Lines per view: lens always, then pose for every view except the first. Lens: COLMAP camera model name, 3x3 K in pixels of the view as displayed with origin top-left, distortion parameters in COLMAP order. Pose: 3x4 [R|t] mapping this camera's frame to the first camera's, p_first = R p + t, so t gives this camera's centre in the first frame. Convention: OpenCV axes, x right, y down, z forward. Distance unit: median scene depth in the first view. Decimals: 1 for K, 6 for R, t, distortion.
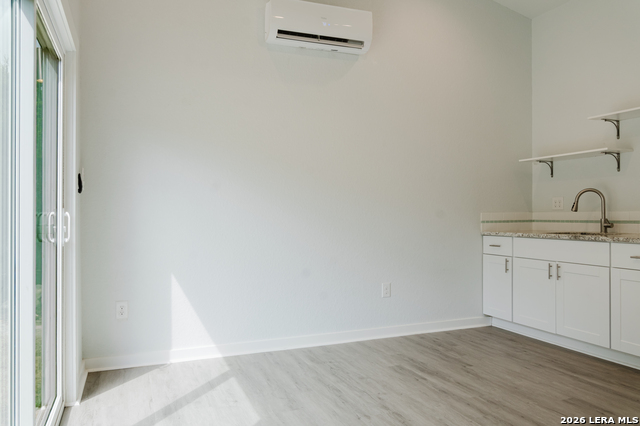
lens RADIAL K [[480.1, 0, 320.0], [0, 480.1, 213.0], [0, 0, 1]] dist [-0.003207, -0.001831]
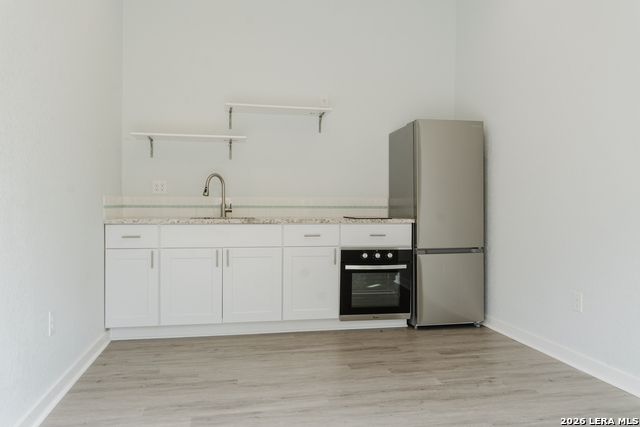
lens RADIAL K [[480.1, 0, 320.0], [0, 480.1, 213.5], [0, 0, 1]] dist [-0.003207, -0.001831]
pose [[0.179504, -0.007949, 0.983725, -0.422963], [-0.009819, 0.999903, 0.009871, 0.022523], [-0.983708, -0.011431, 0.179408, 0.654083]]
